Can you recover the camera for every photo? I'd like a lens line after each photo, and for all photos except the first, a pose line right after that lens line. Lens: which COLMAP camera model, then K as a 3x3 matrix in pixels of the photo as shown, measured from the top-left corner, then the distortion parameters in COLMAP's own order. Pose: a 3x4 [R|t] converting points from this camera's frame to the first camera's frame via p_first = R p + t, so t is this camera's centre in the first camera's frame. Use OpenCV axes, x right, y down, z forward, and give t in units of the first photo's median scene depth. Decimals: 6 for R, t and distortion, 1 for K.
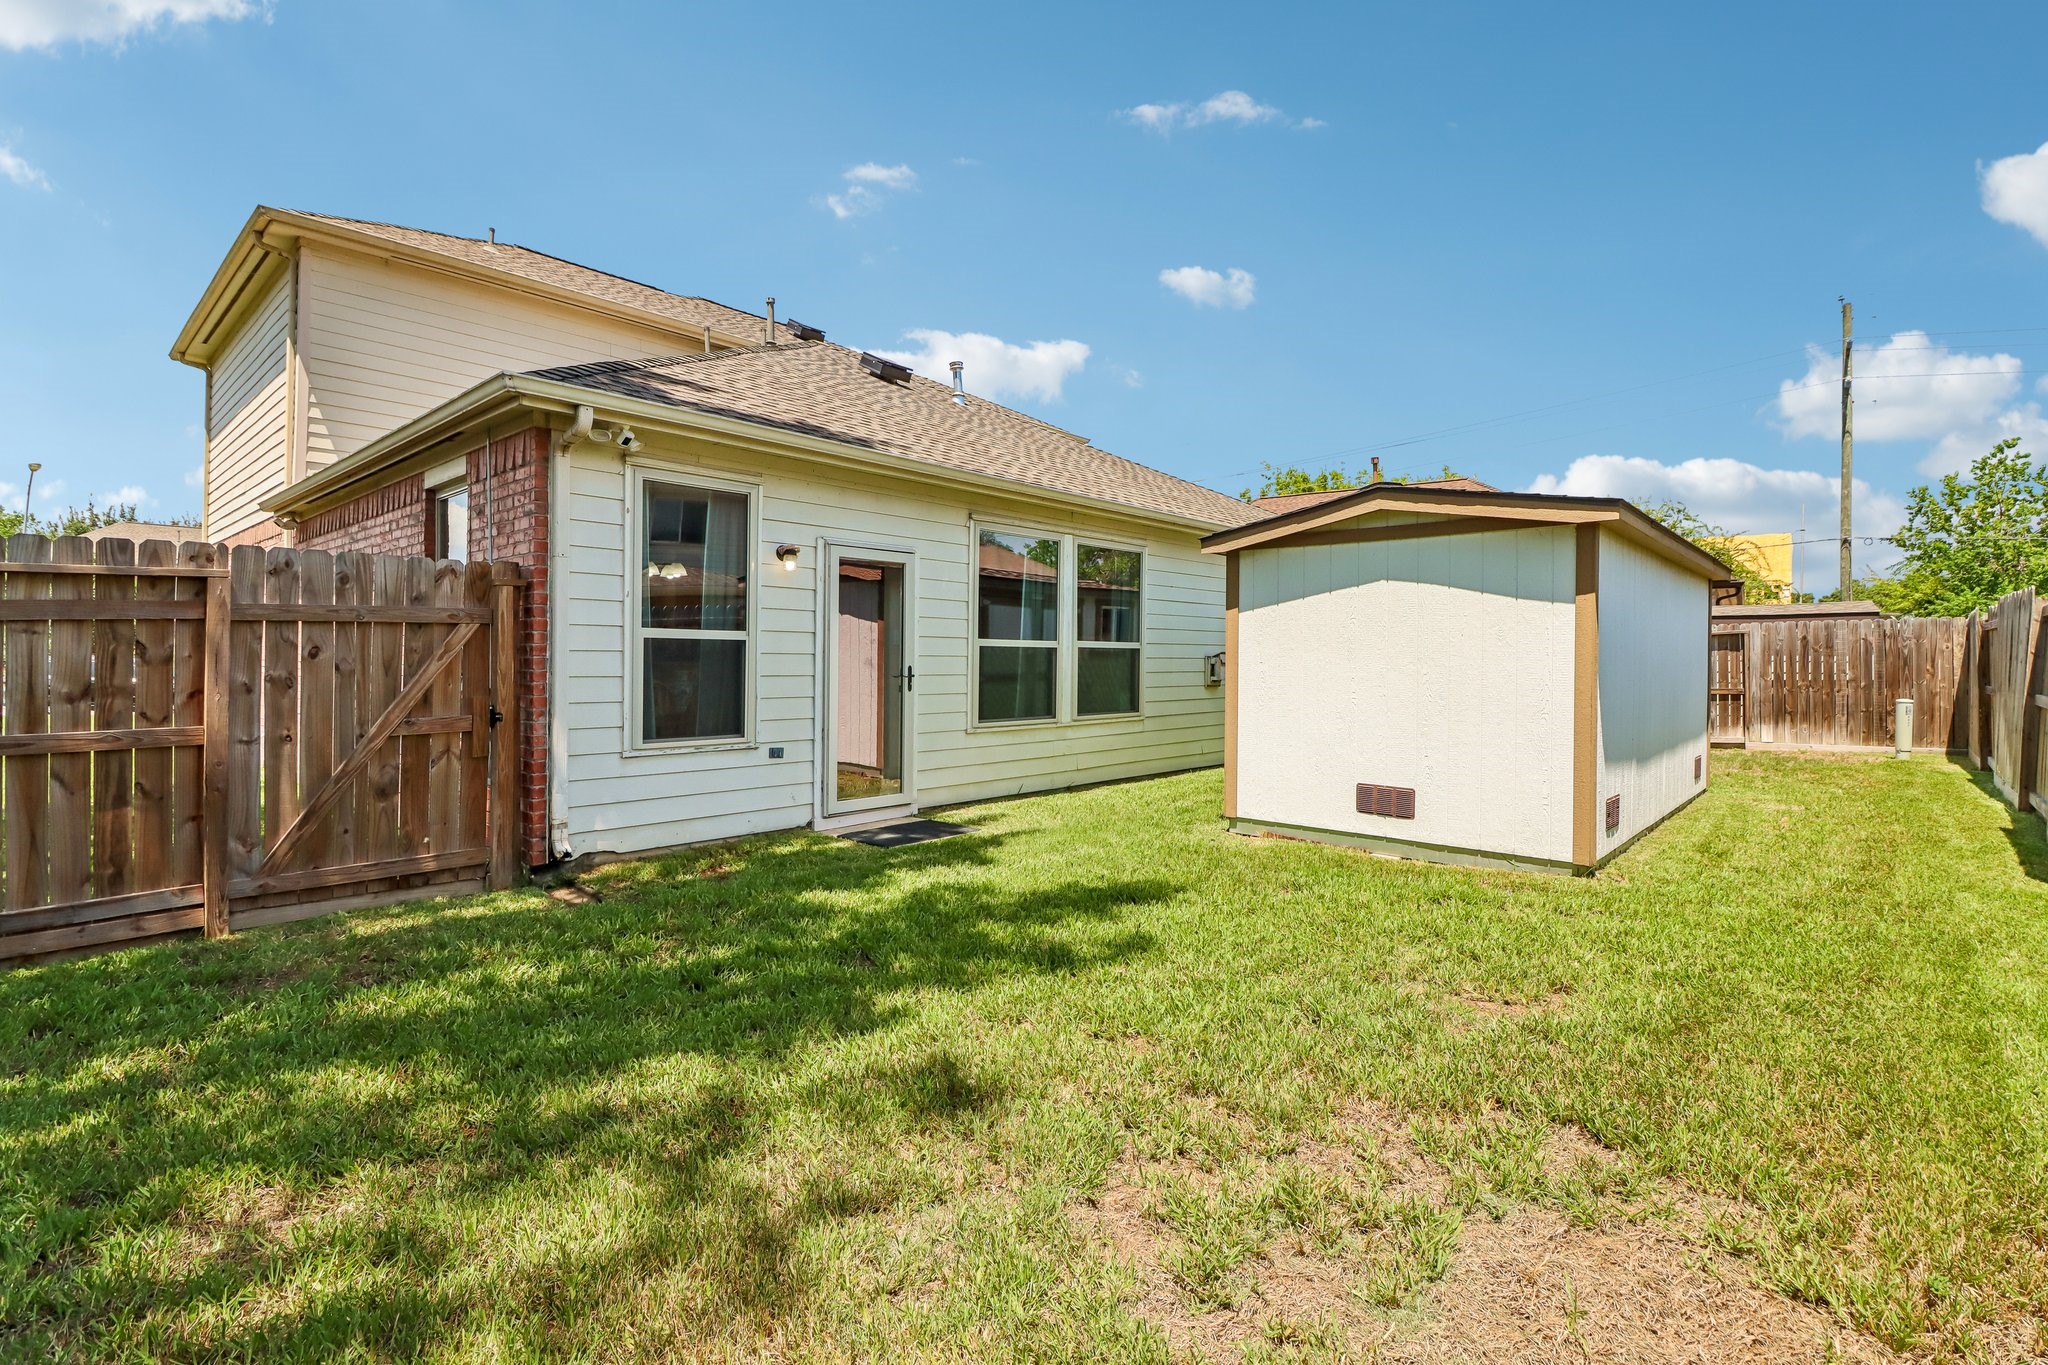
lens RADIAL K [[966.6, 0, 1033.3], [0, 966.6, 656.2], [0, 0, 1]] dist [0.000692, -0.000727]
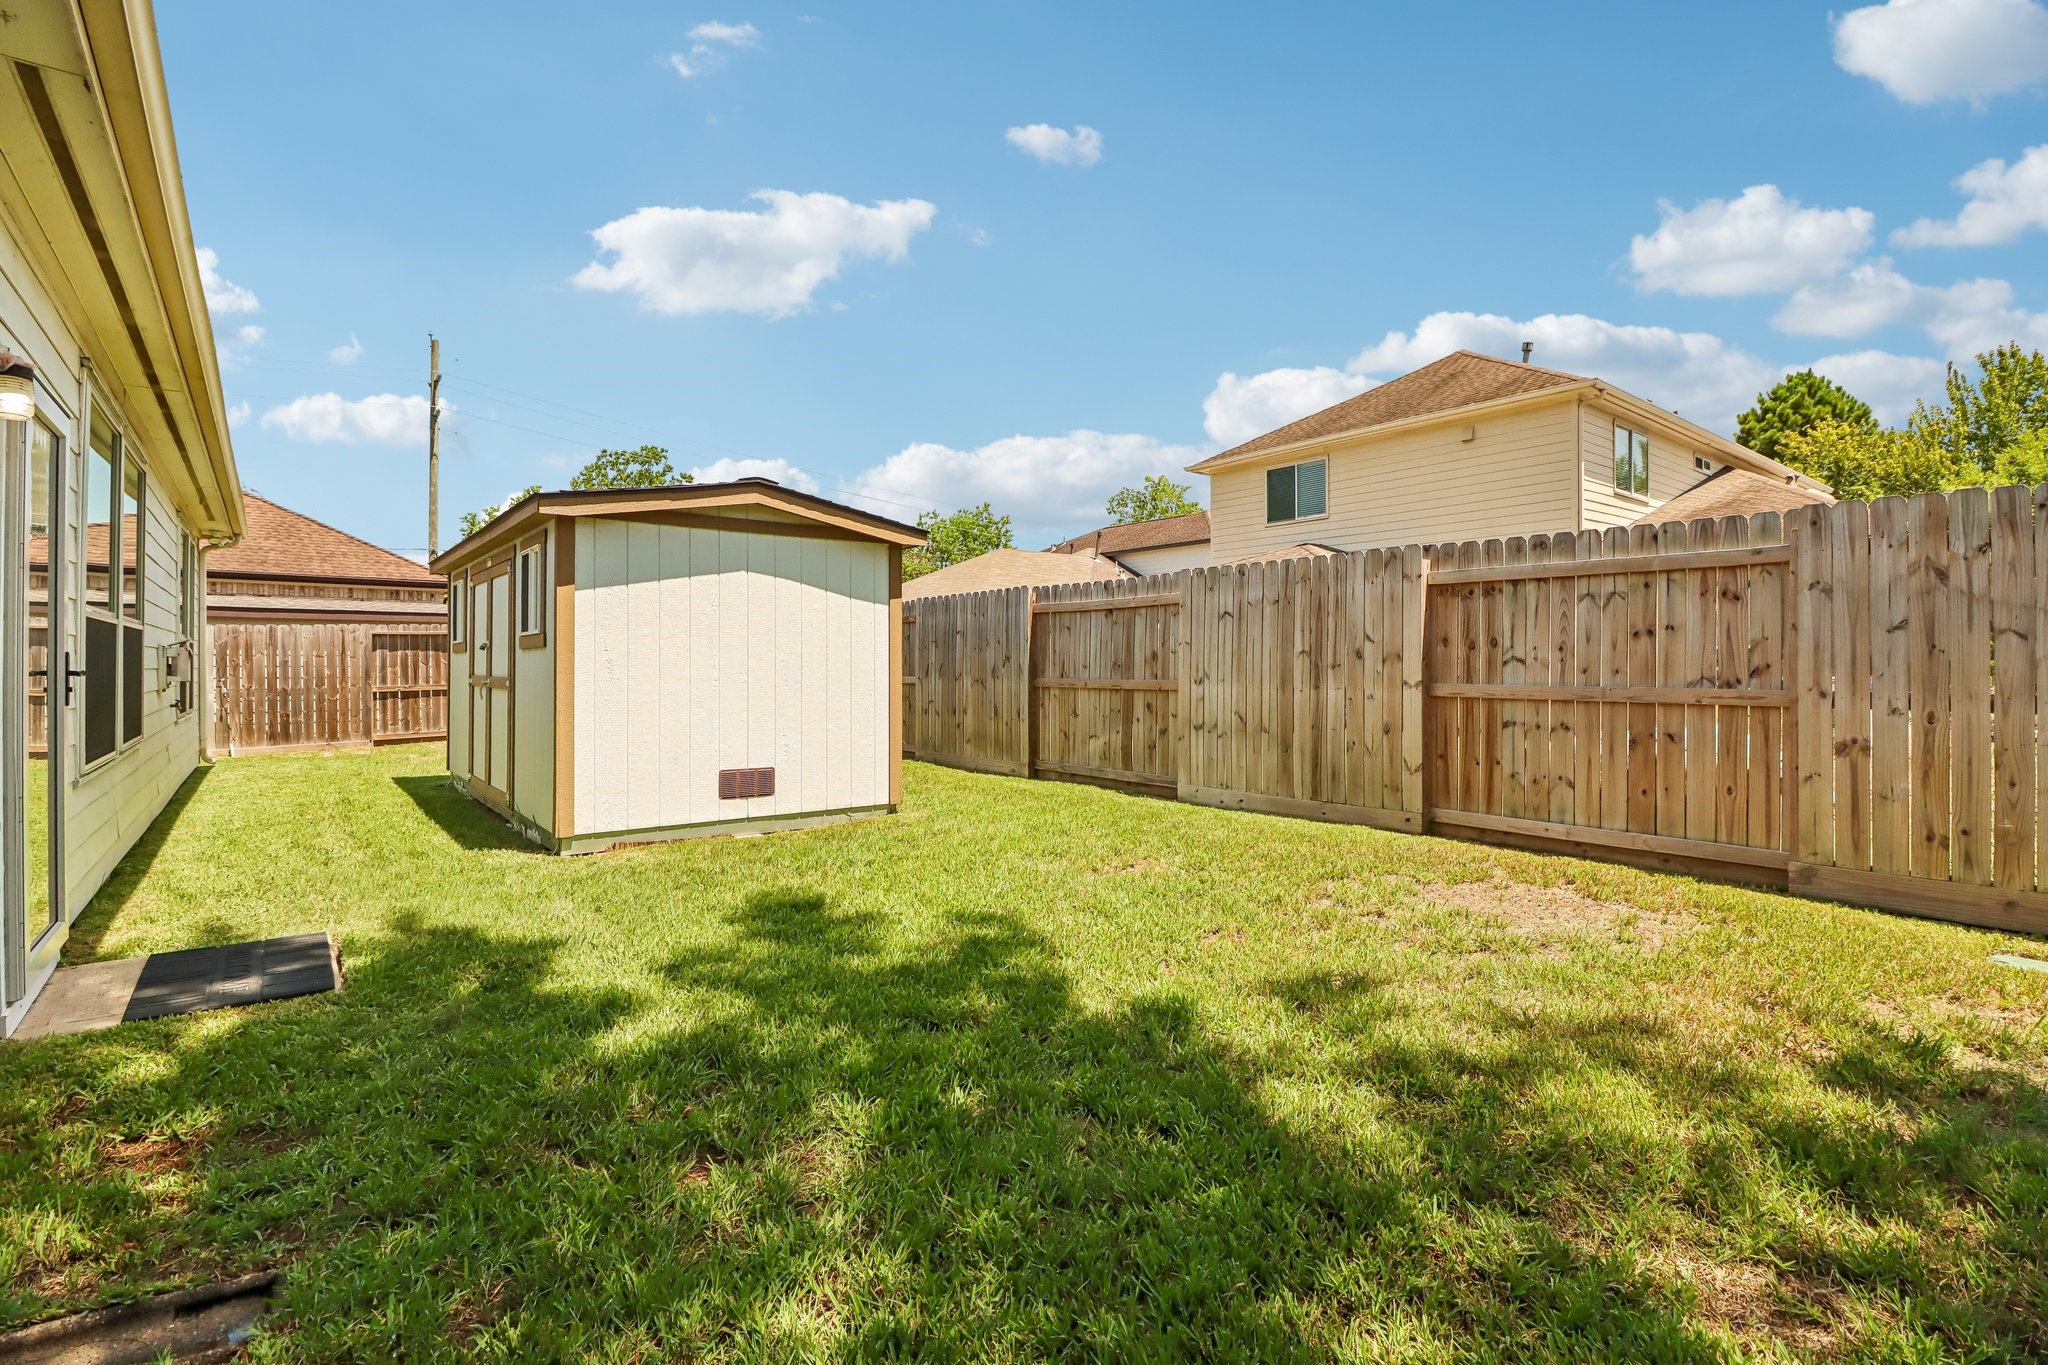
lens RADIAL K [[966.6, 0, 1033.3], [0, 966.6, 656.2], [0, 0, 1]] dist [0.000692, -0.000727]
pose [[0.150621, -0.000843, 0.988591, -0.796931], [0.002915, 0.999996, 0.000409, 0.017820], [-0.988587, 0.002820, 0.150623, 0.696558]]
